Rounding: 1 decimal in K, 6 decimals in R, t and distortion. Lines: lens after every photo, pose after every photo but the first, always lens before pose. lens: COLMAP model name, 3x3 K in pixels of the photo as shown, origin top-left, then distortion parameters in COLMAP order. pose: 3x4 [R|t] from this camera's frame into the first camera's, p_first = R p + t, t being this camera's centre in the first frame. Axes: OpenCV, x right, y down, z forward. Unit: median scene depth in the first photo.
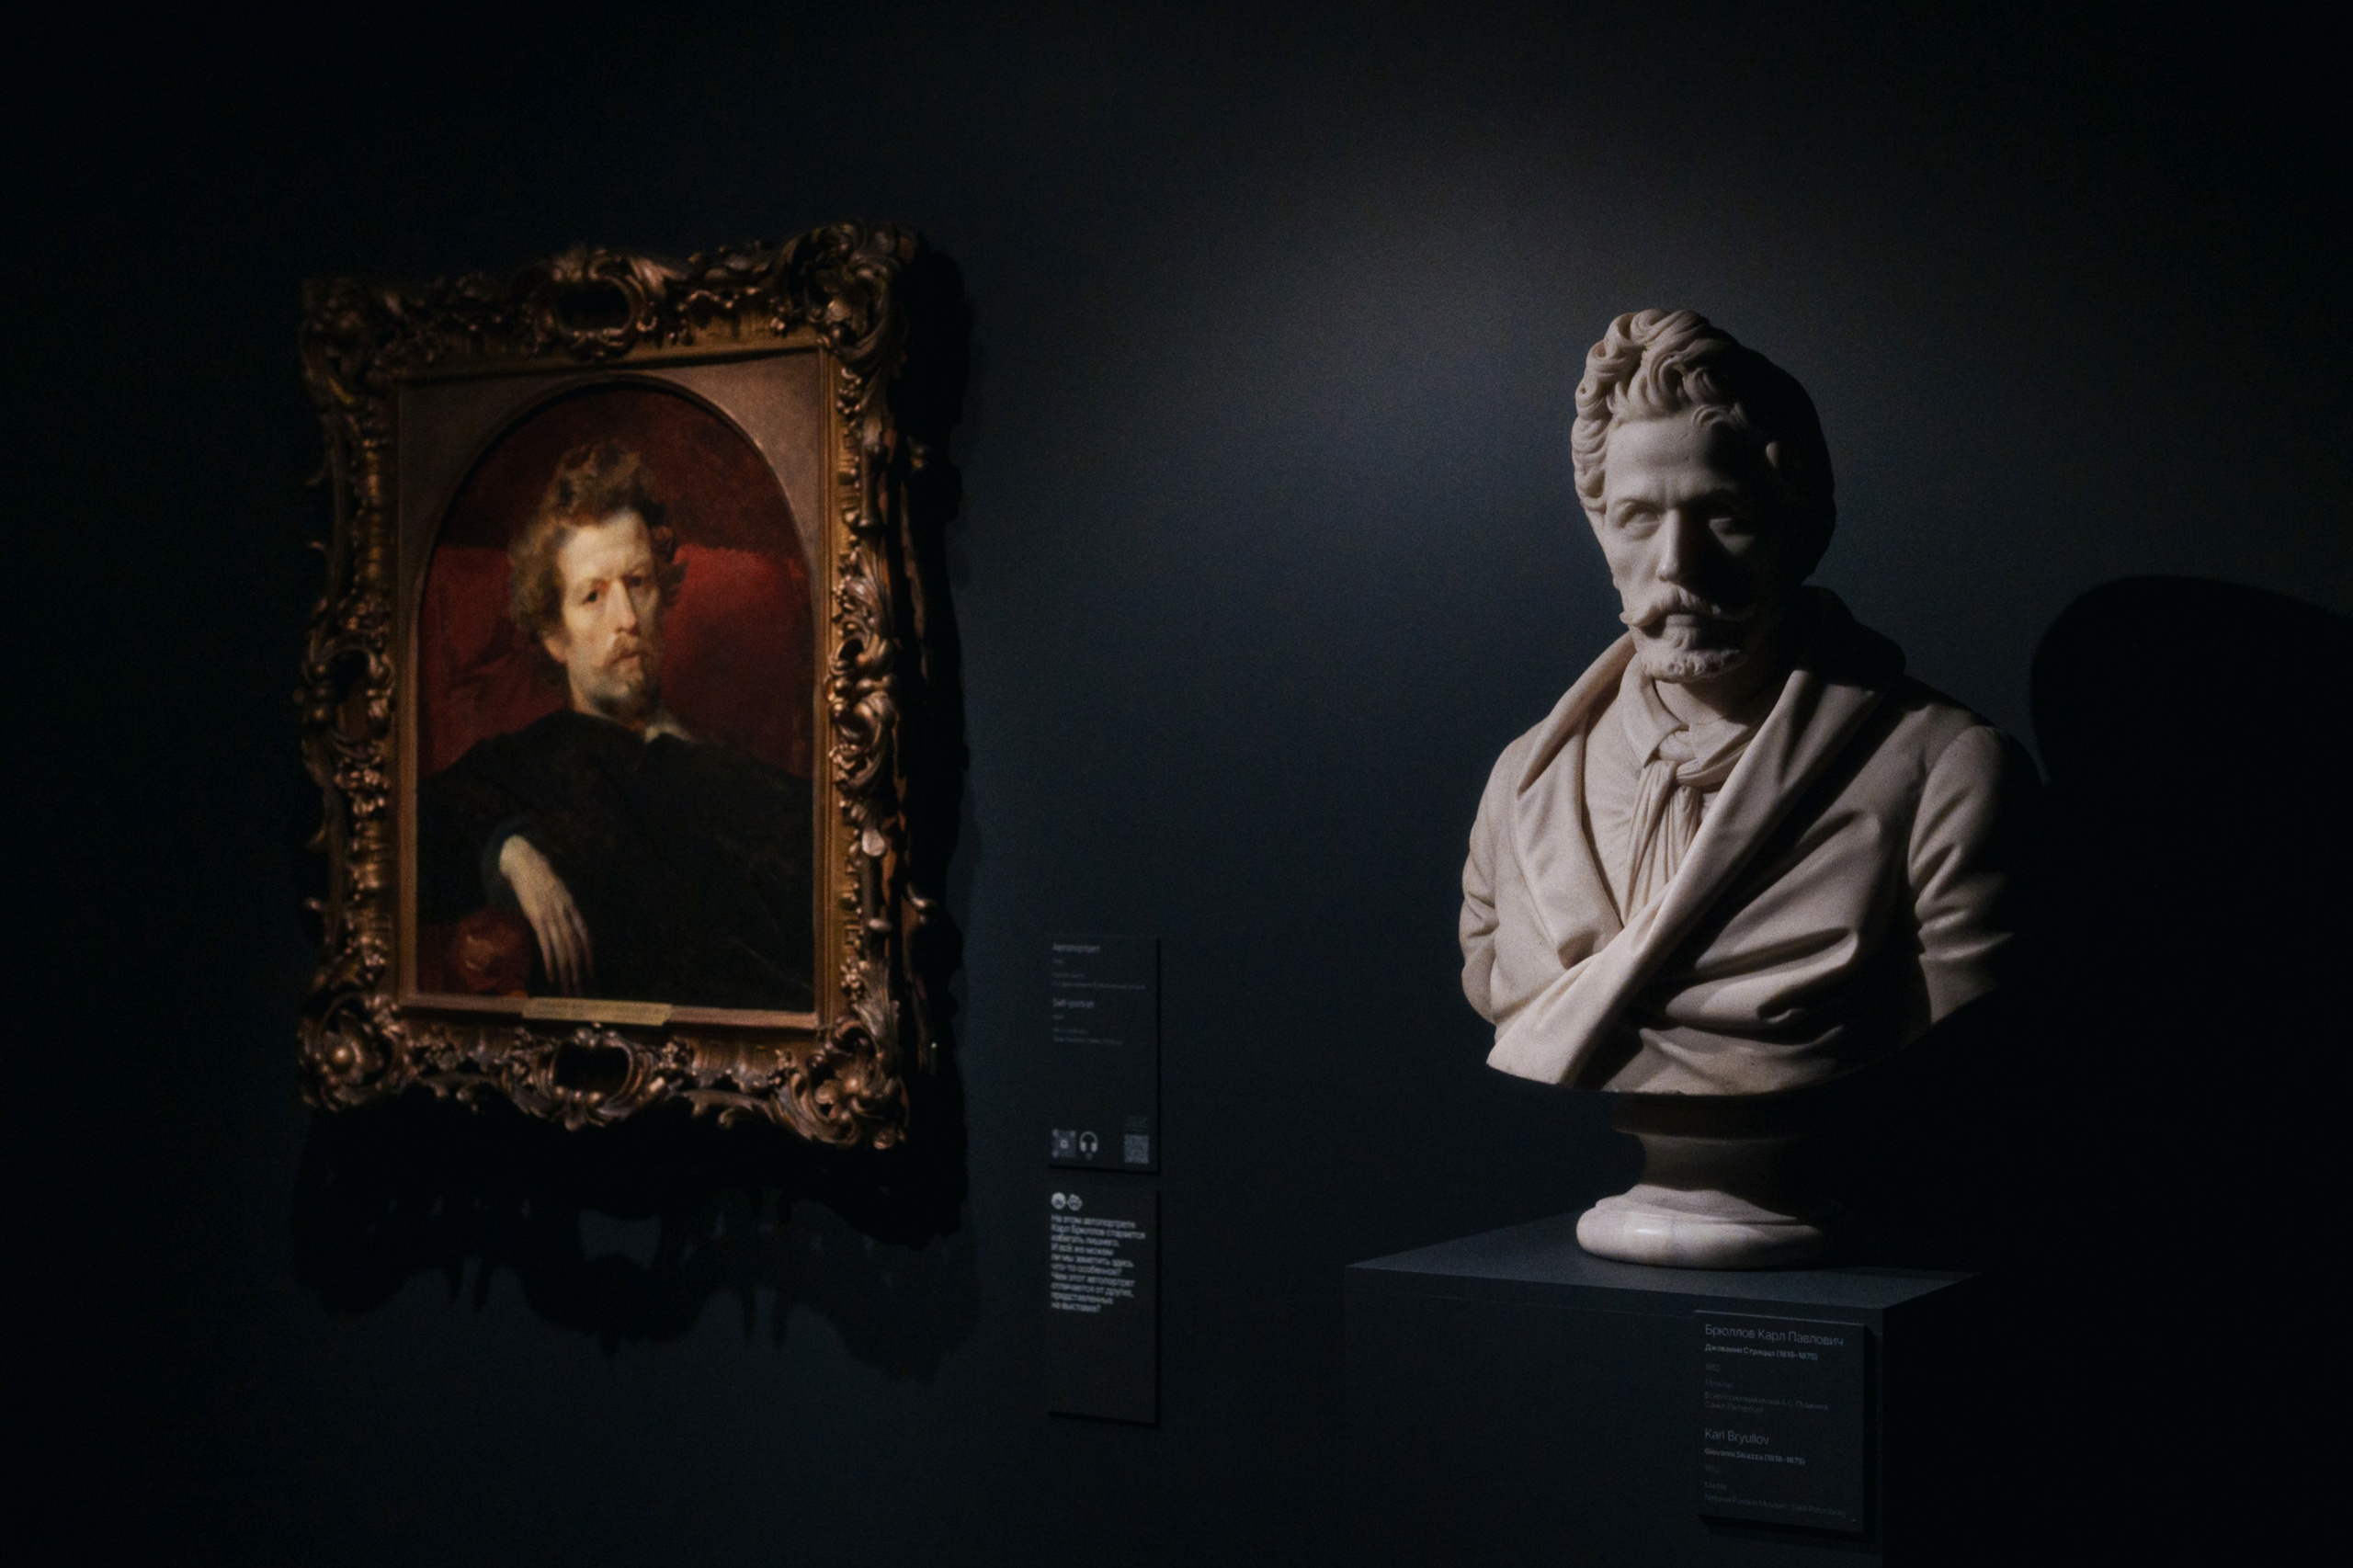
lens RADIAL K [[3485.1, 0, 1173.9], [0, 3485.1, 797.4], [0, 0, 1]] dist [-0.034816, 0.000000]
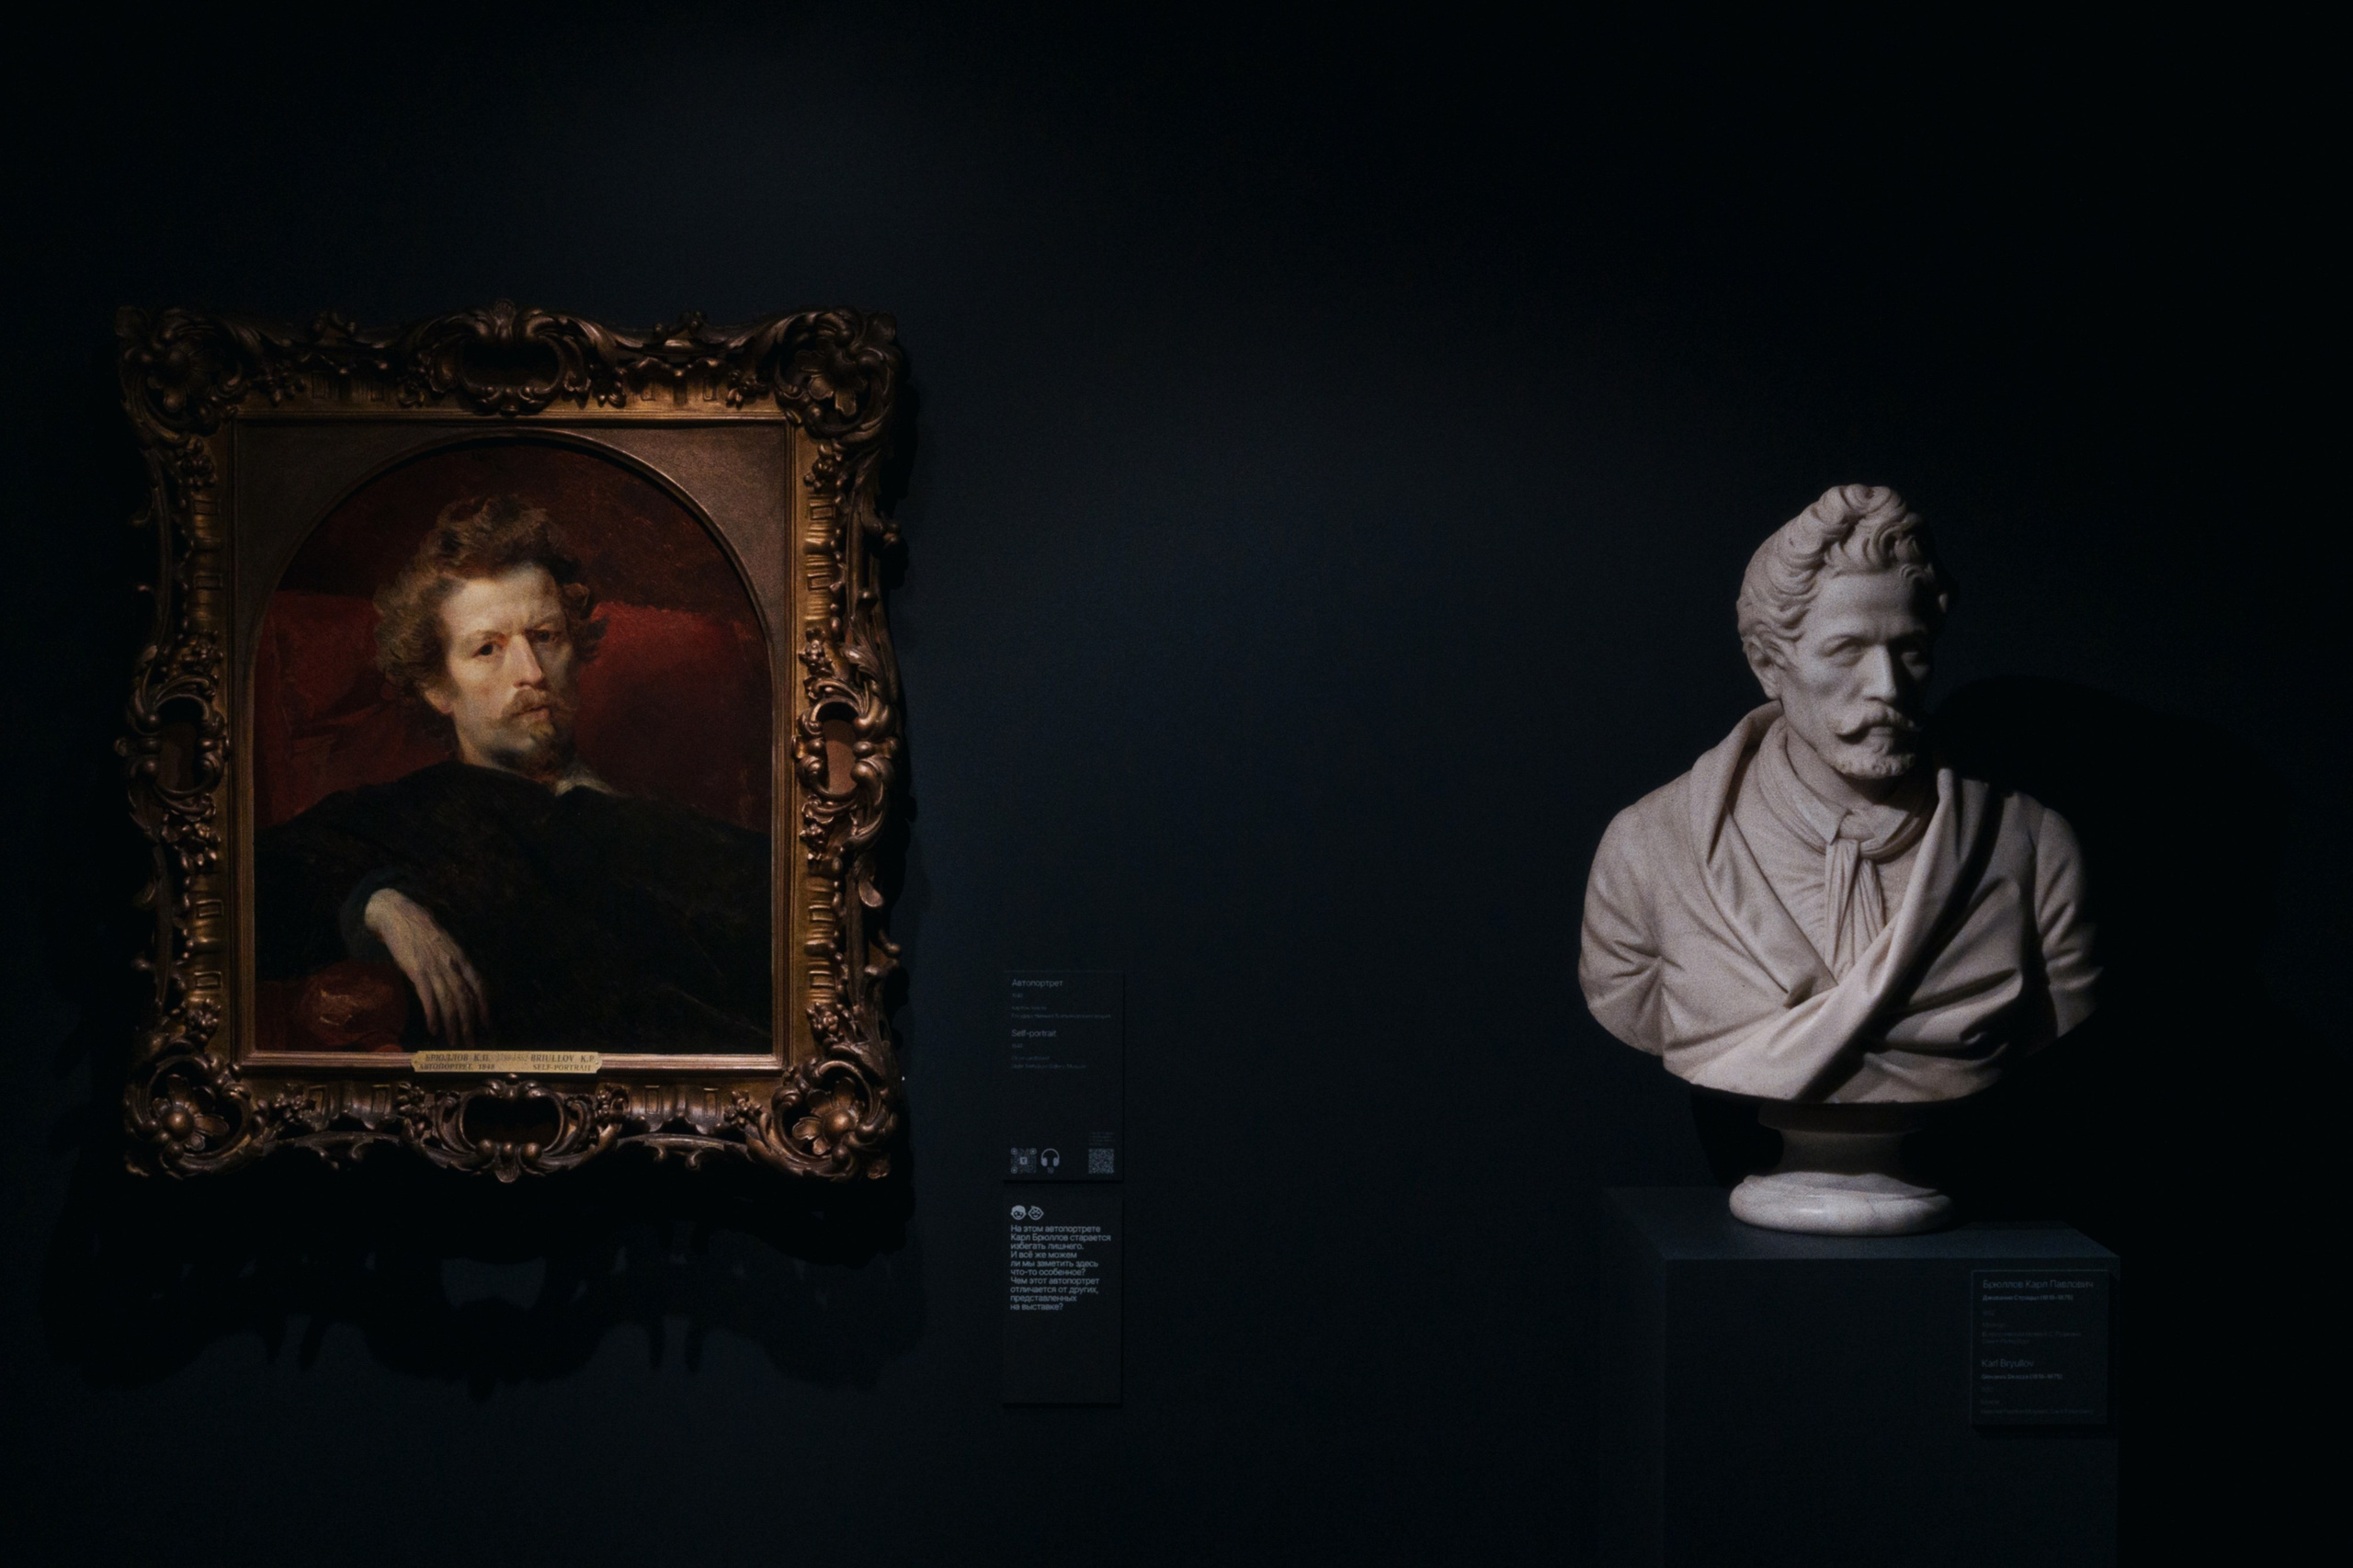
lens RADIAL K [[3485.1, 0, 1172.3], [0, 3485.1, 770.8], [0, 0, 1]] dist [-0.034816, 0.000000]
pose [[0.838718, -0.019205, 0.544227, -0.579034], [-0.000108, 0.999372, 0.035433, -0.061640], [-0.544566, -0.029777, 0.838190, 0.054861]]
